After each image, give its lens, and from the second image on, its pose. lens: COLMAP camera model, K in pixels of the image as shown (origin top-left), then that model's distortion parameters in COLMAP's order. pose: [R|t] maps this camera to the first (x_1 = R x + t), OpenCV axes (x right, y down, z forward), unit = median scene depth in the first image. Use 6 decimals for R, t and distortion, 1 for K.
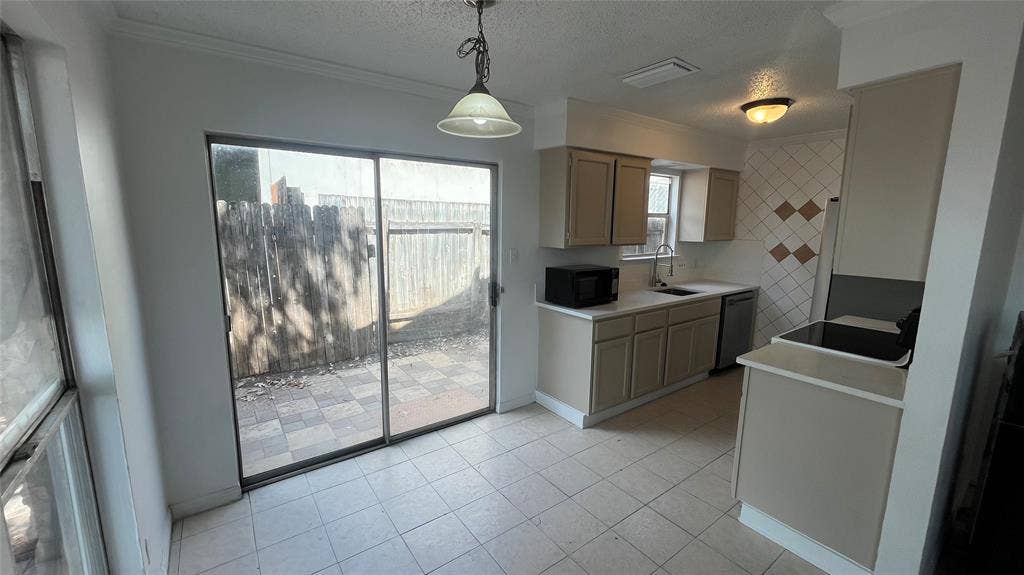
lens RADIAL K [[413.6, 0, 513.7], [0, 413.6, 287.7], [0, 0, 1]] dist [-0.001381, -0.000228]
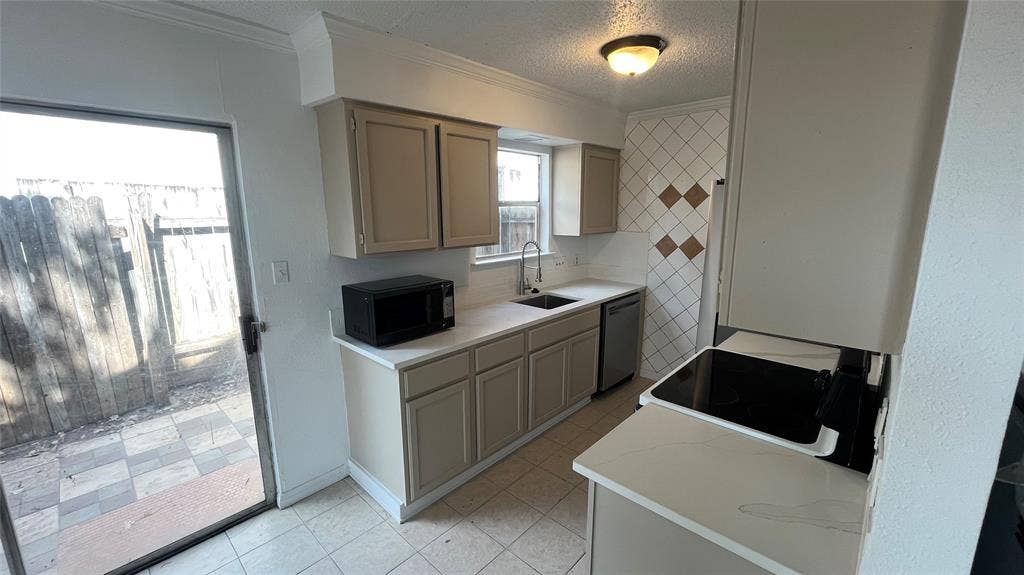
lens RADIAL K [[413.6, 0, 515.3], [0, 413.6, 289.5], [0, 0, 1]] dist [-0.001381, -0.000228]
pose [[0.981206, -0.052598, 0.185654, 0.217289], [0.045782, 0.998117, 0.040813, -0.054597], [-0.187451, -0.031546, 0.981767, 0.272731]]
